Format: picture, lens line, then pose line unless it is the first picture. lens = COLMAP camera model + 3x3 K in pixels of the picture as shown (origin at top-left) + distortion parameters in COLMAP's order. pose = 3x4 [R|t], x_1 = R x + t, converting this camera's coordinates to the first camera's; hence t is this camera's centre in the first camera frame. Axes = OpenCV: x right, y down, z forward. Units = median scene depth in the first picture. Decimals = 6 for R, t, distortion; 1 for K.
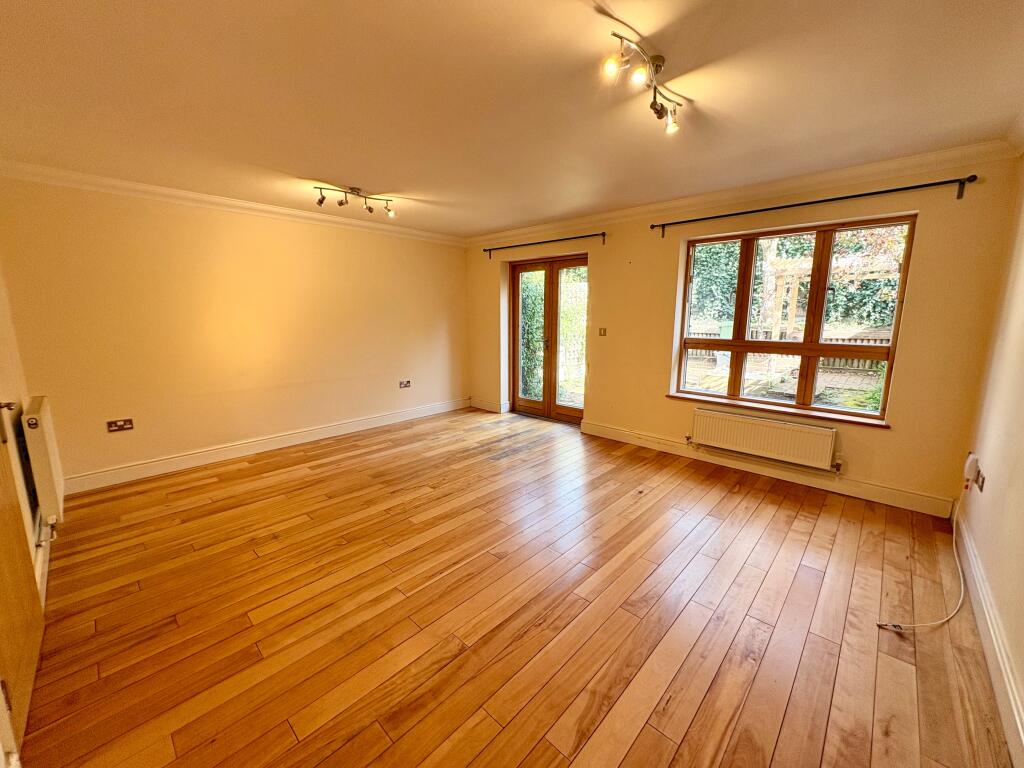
lens RADIAL K [[407.5, 0, 512.0], [0, 407.5, 384.0], [0, 0, 1]] dist [0.000274, -0.000386]
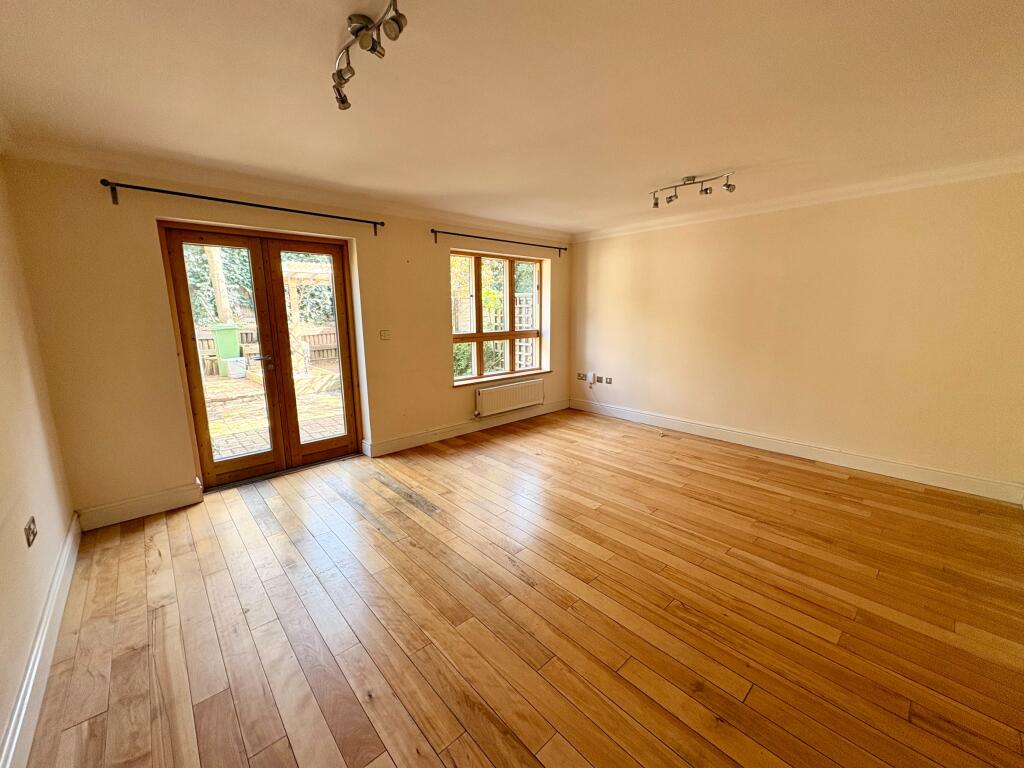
lens RADIAL K [[407.5, 0, 512.0], [0, 407.5, 384.0], [0, 0, 1]] dist [0.000274, -0.000386]
pose [[0.078027, -0.179834, 0.980597, -0.822074], [0.180745, 0.969848, 0.163481, -0.153907], [-0.980430, 0.164482, 0.108179, 0.835311]]
